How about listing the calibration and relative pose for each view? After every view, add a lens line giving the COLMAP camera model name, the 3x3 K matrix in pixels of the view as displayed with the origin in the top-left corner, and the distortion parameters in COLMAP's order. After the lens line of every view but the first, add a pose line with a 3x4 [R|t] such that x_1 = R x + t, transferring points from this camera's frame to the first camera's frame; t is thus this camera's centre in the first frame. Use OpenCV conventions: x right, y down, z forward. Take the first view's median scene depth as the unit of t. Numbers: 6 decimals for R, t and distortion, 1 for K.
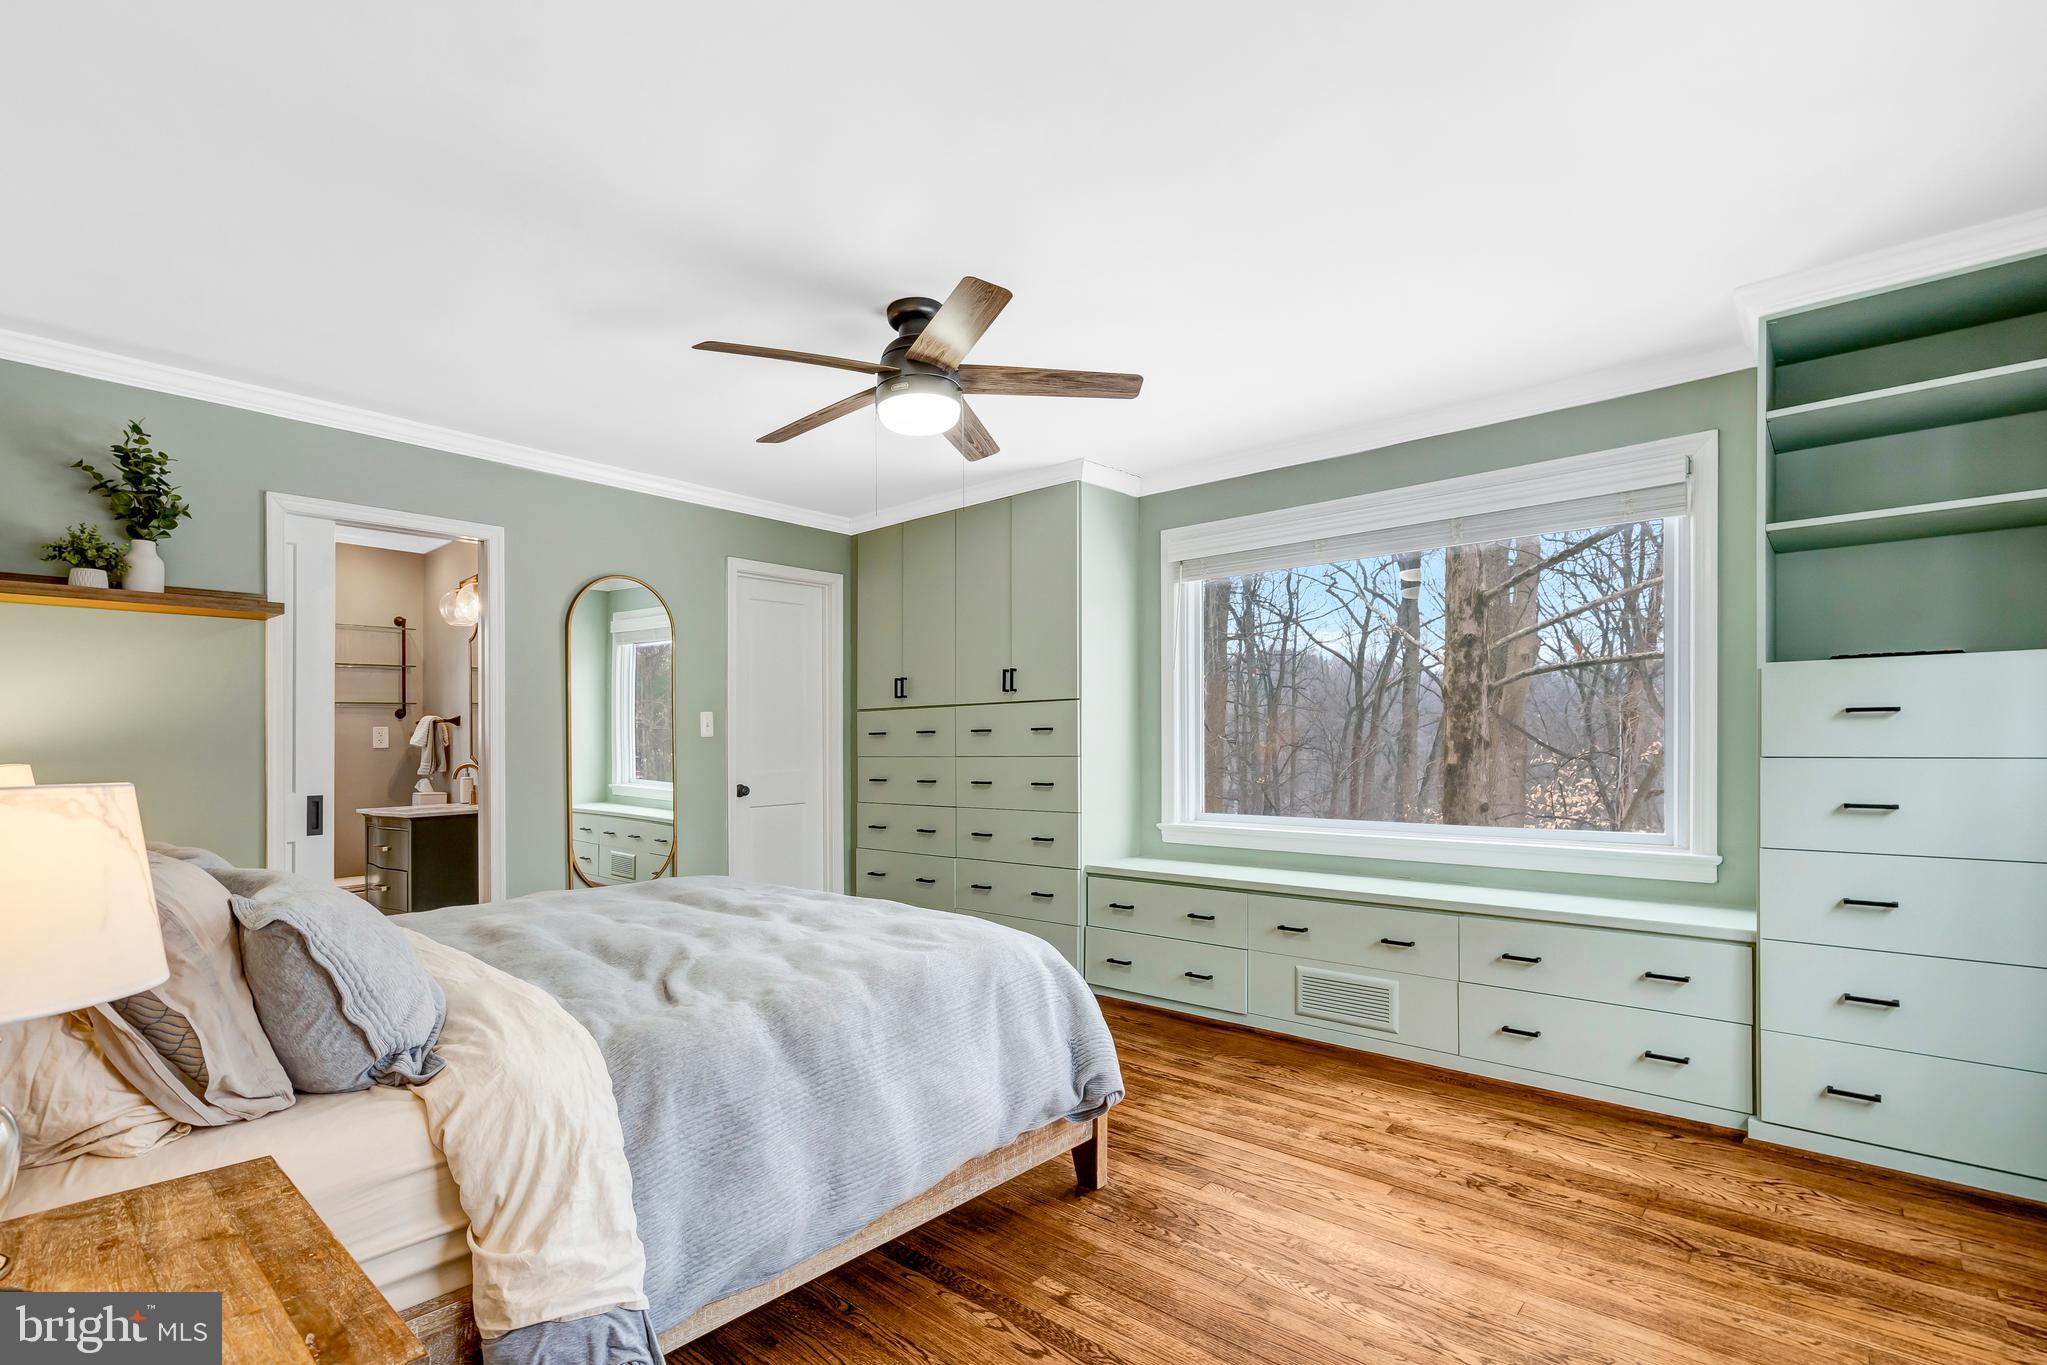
lens RADIAL K [[947.0, 0, 1017.8], [0, 947.0, 756.0], [0, 0, 1]] dist [-0.000832, -0.000199]
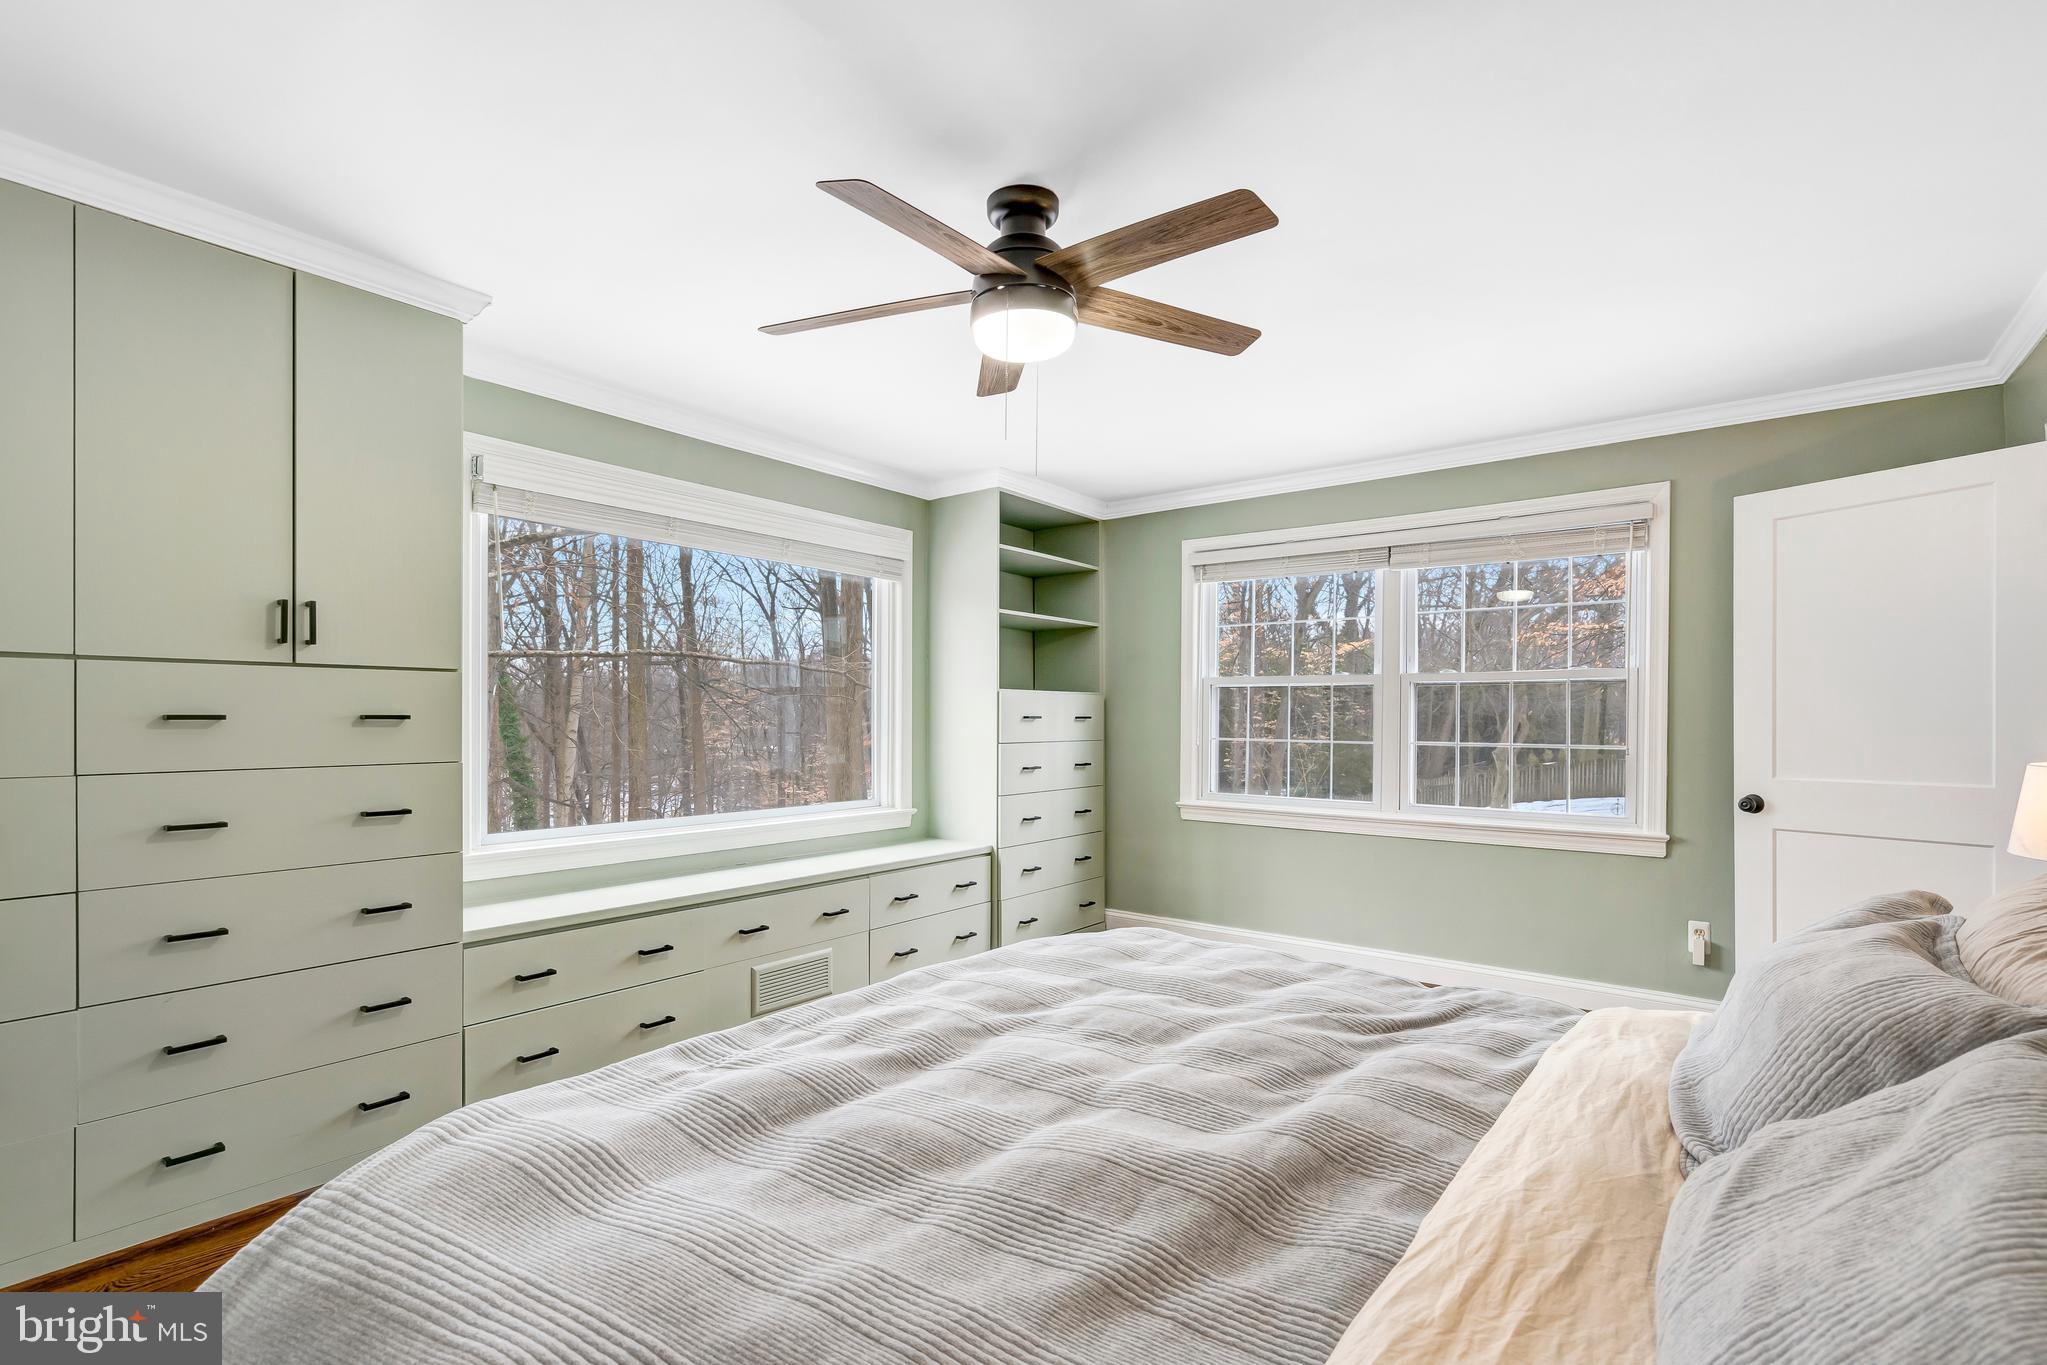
lens RADIAL K [[974.4, 0, 1021.5], [0, 974.4, 715.3], [0, 0, 1]] dist [0.000549, -0.000056]
pose [[-0.080088, 0.004764, 0.996776, -0.581196], [0.002135, 0.999987, -0.004607, -0.025171], [-0.996785, 0.001759, -0.080097, 0.643303]]
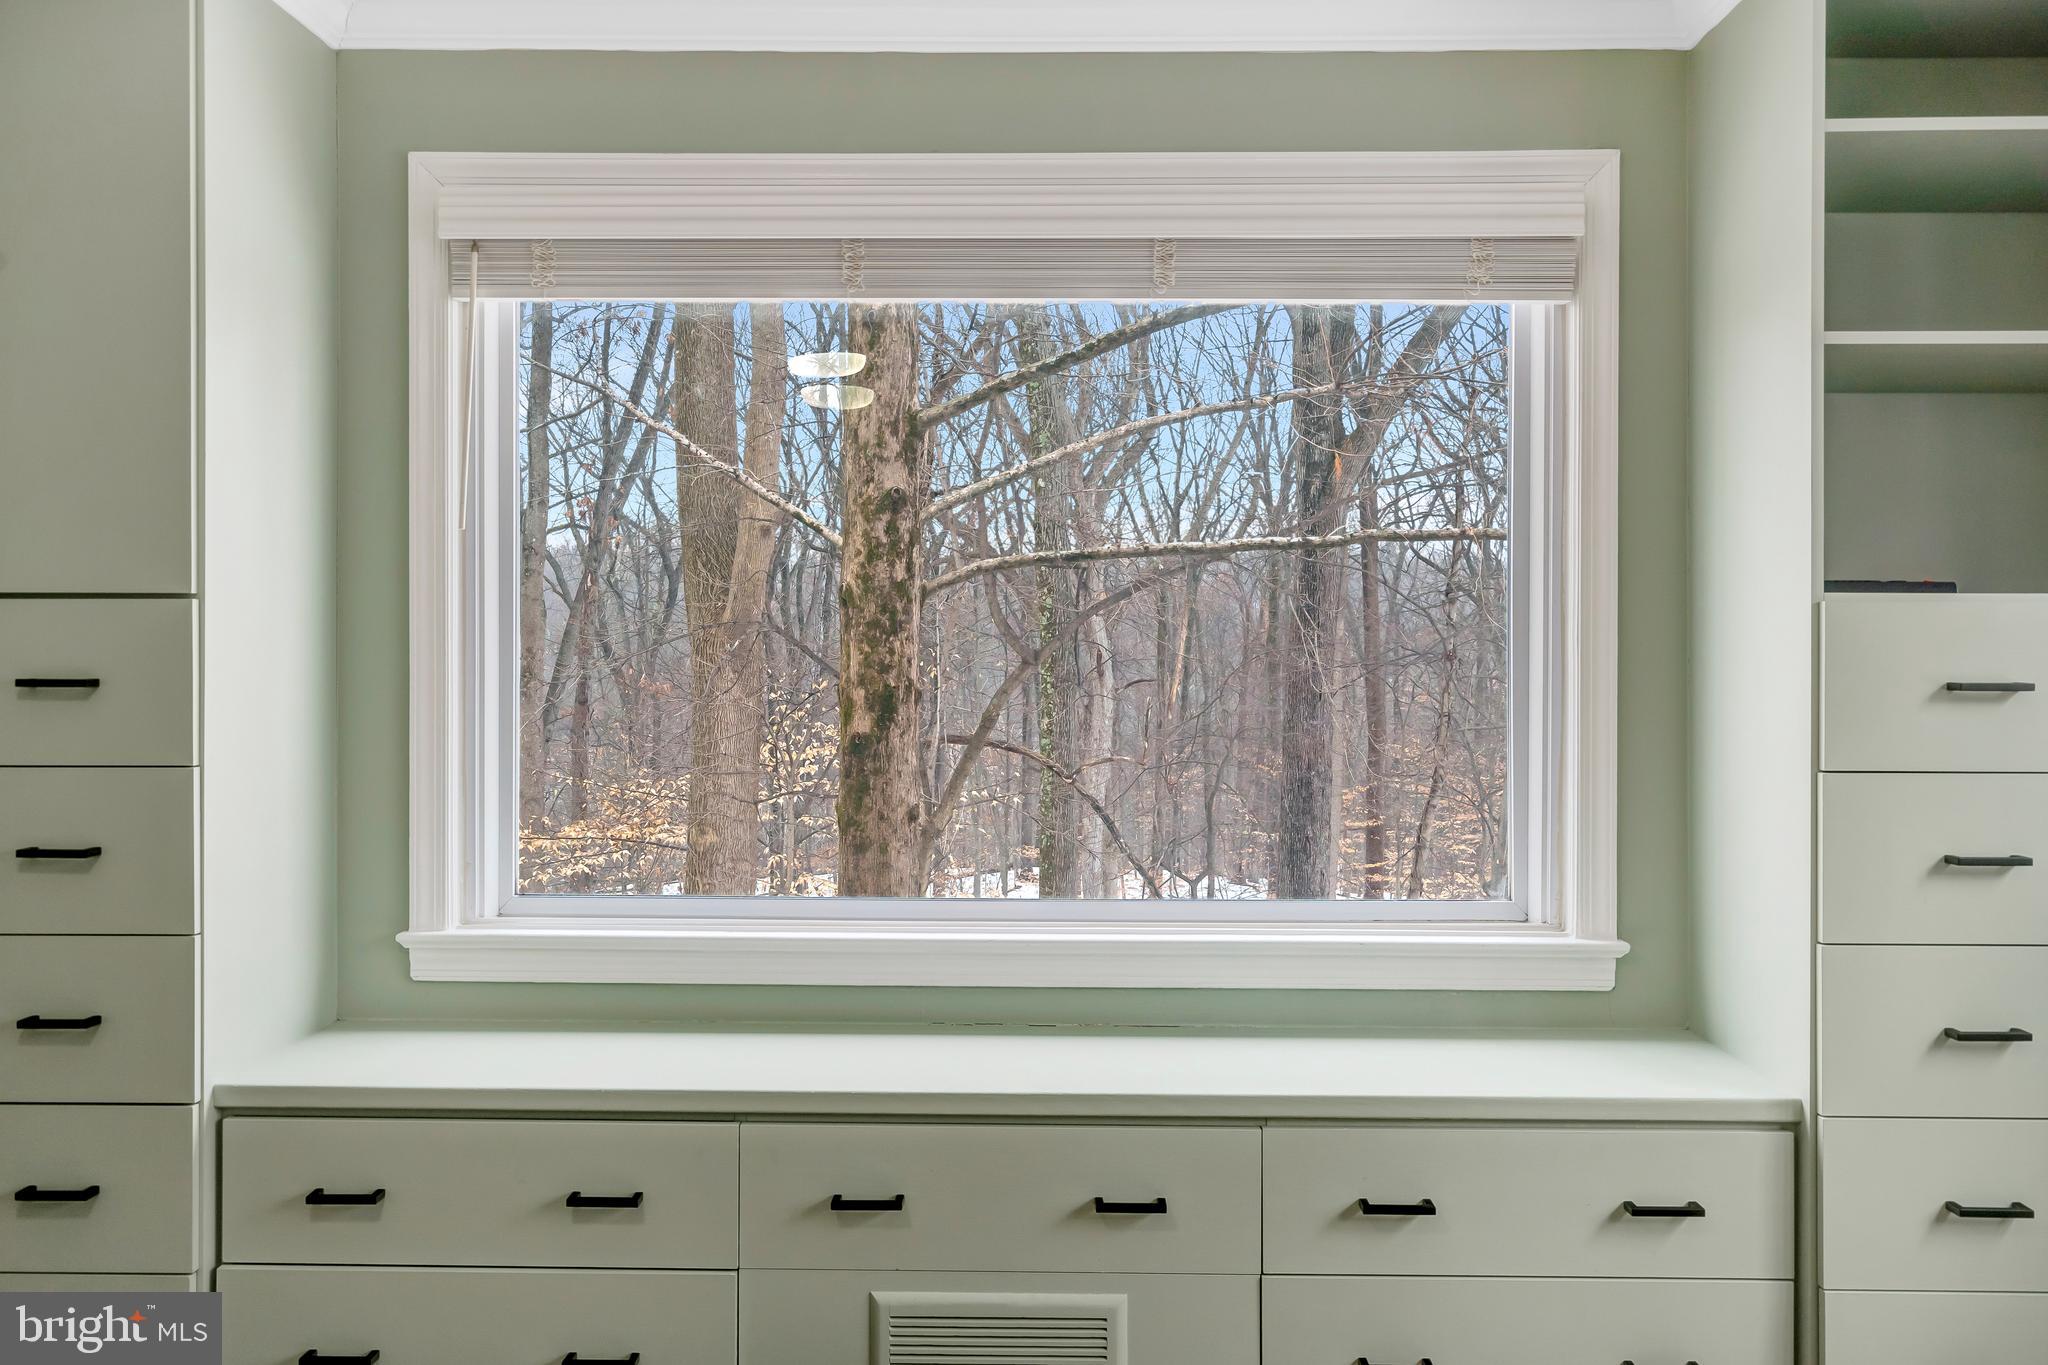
lens RADIAL K [[1628.1, 0, 1026.3], [0, 1628.1, 672.7], [0, 0, 1]] dist [-0.000025, 0.002022]
pose [[0.759988, 0.004101, 0.649924, -0.082305], [-0.001391, 0.999988, -0.004683, -0.028776], [-0.649935, 0.002655, 0.759985, 0.348561]]
